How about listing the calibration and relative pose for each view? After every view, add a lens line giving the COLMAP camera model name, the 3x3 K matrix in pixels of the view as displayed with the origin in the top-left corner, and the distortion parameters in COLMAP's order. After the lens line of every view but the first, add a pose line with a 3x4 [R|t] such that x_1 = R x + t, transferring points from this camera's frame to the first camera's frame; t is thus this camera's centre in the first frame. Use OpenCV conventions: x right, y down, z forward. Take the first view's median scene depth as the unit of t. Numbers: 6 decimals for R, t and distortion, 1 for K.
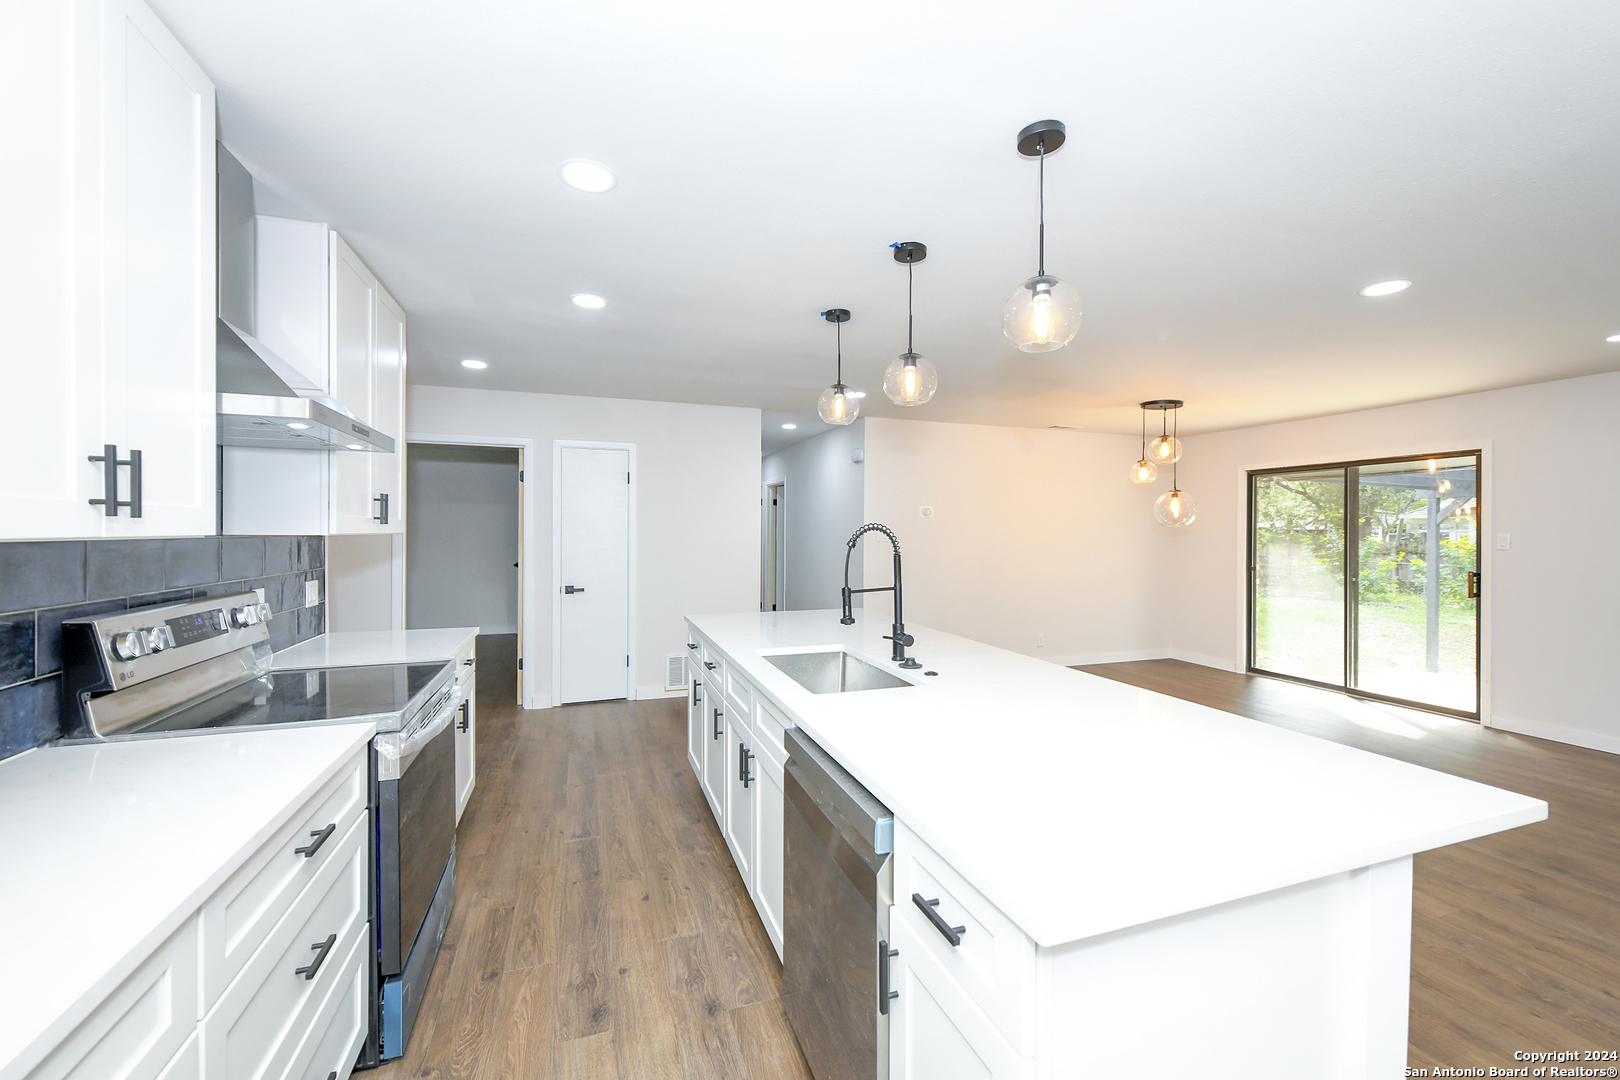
lens RADIAL K [[640.8, 0, 811.1], [0, 640.8, 538.6], [0, 0, 1]] dist [-0.000009, 0.000034]
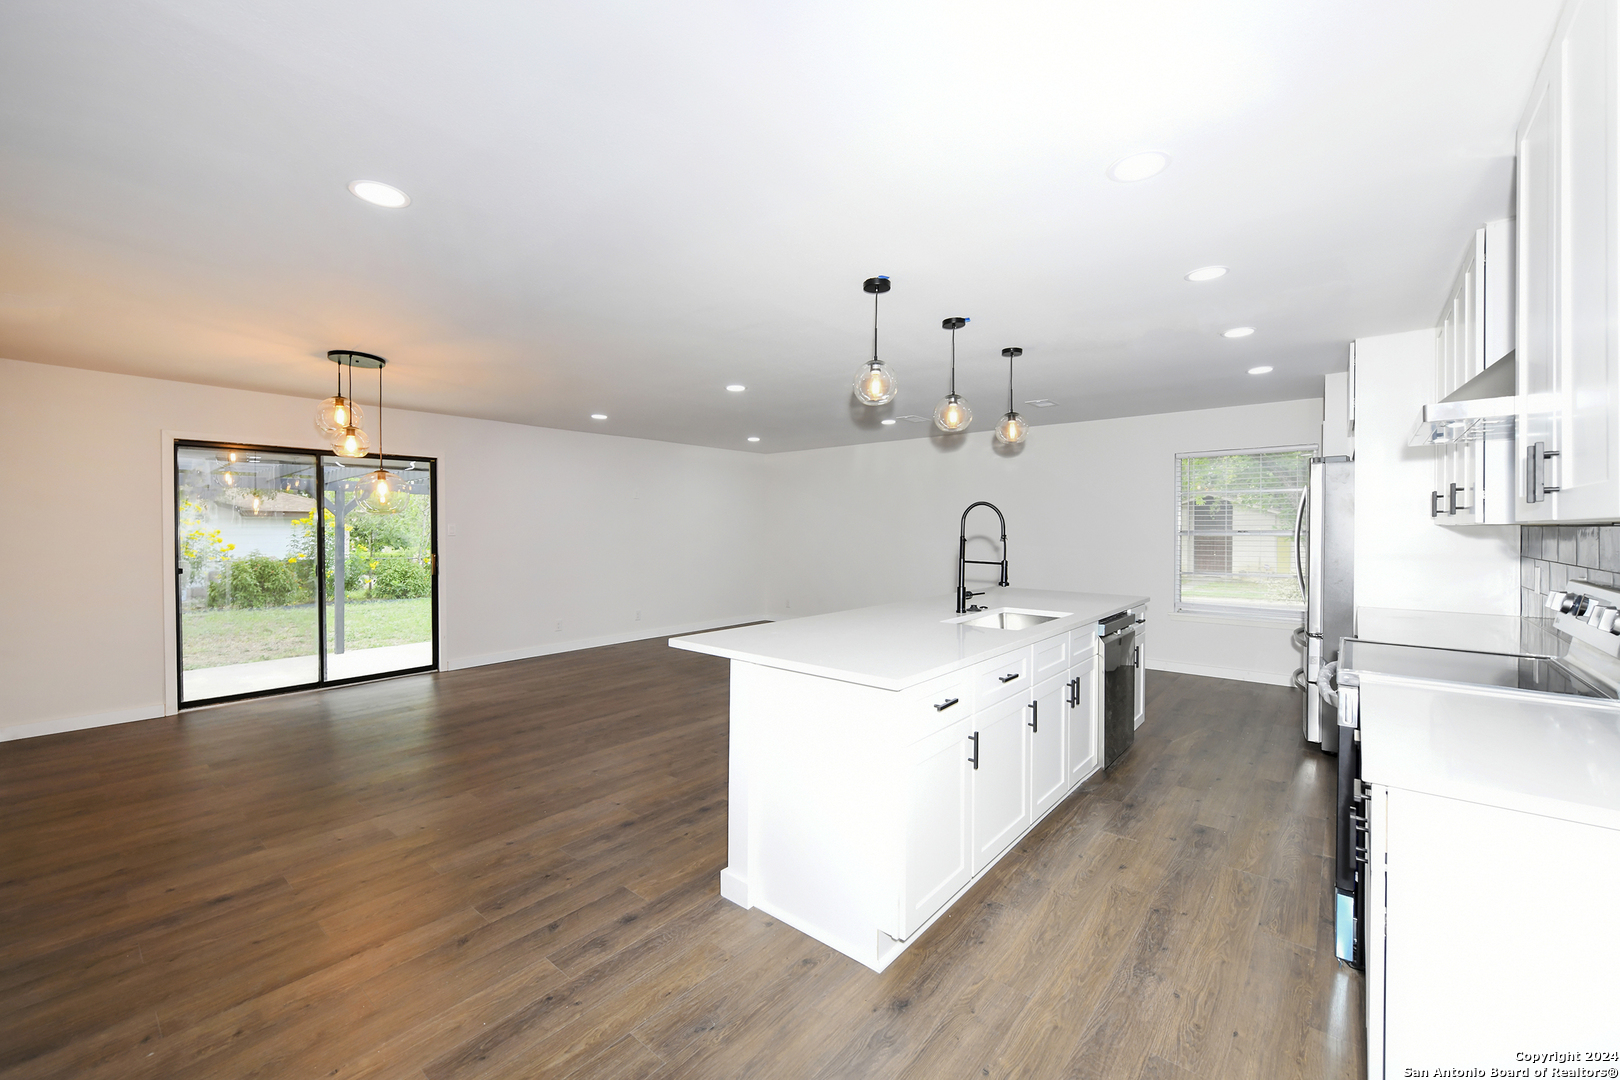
lens RADIAL K [[653.2, 0, 813.8], [0, 653.2, 536.2], [0, 0, 1]] dist [0.001853, -0.000113]
pose [[-0.512526, -0.015849, 0.858526, -0.844496], [0.007522, 0.999708, 0.022945, -0.014079], [-0.858639, 0.018218, -0.512257, 1.828468]]
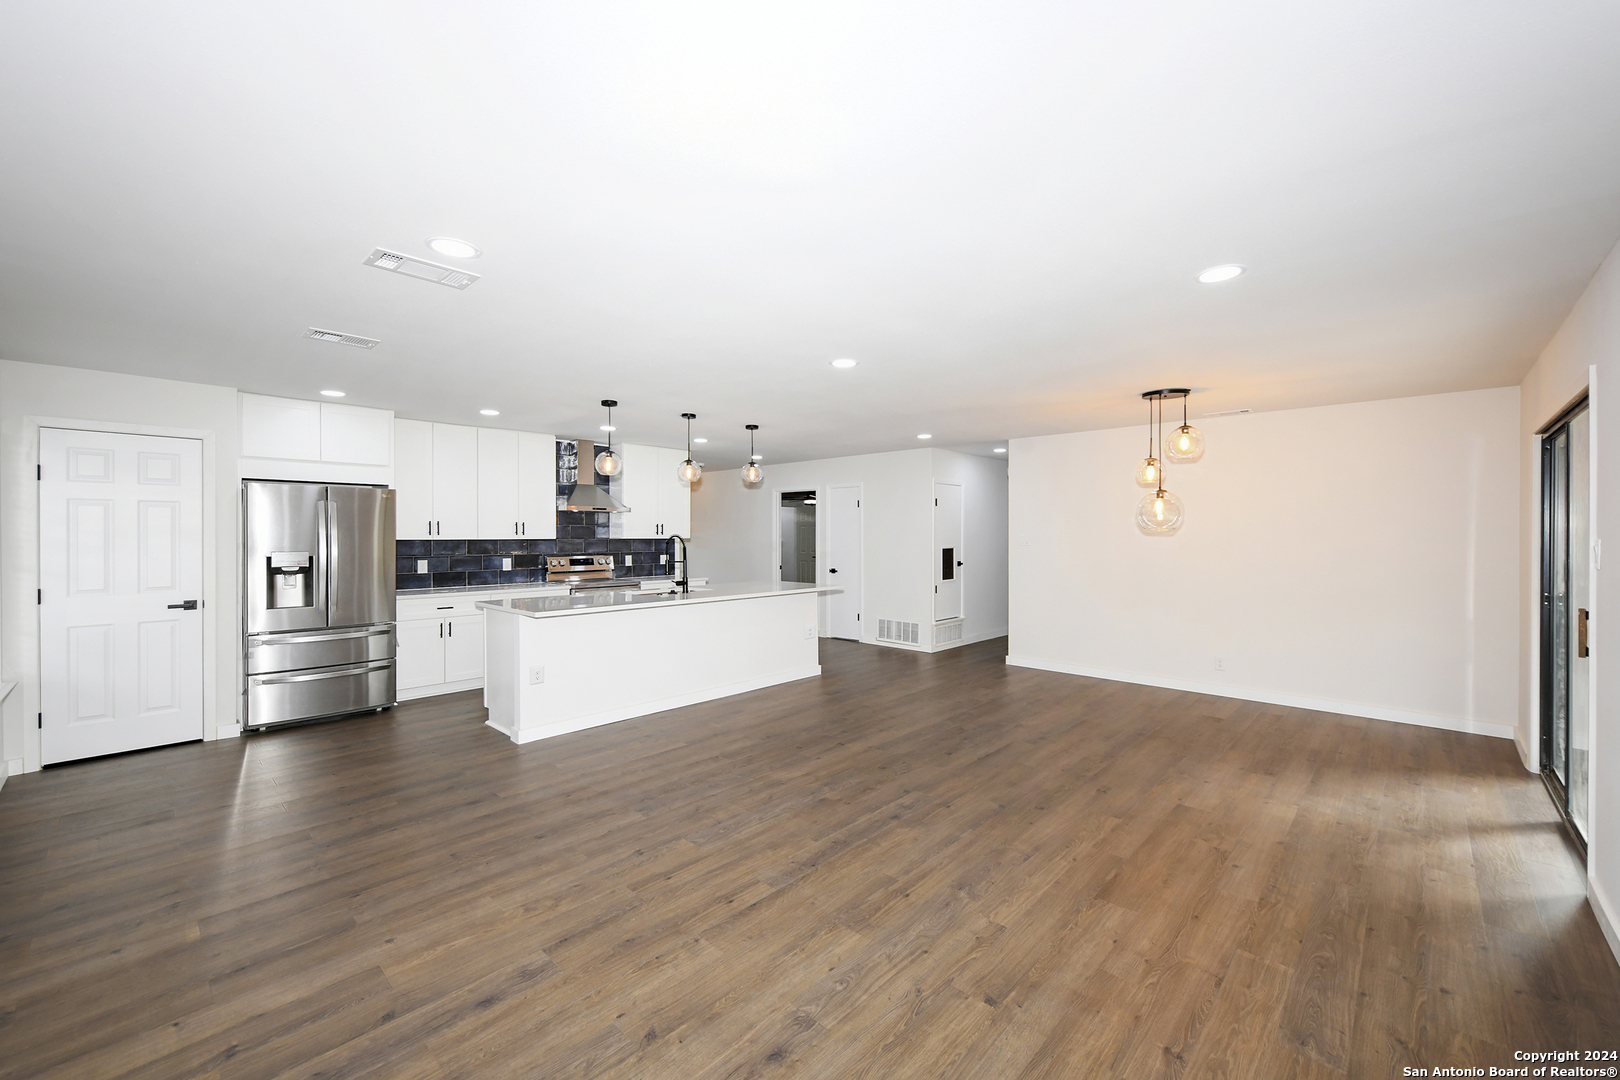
lens RADIAL K [[640.8, 0, 811.1], [0, 640.8, 538.6], [0, 0, 1]] dist [-0.000009, 0.000034]
pose [[0.461663, 0.000387, -0.887055, 2.174847], [-0.007117, 0.999969, -0.003268, -0.001360], [0.887027, 0.007822, 0.461651, 0.303414]]
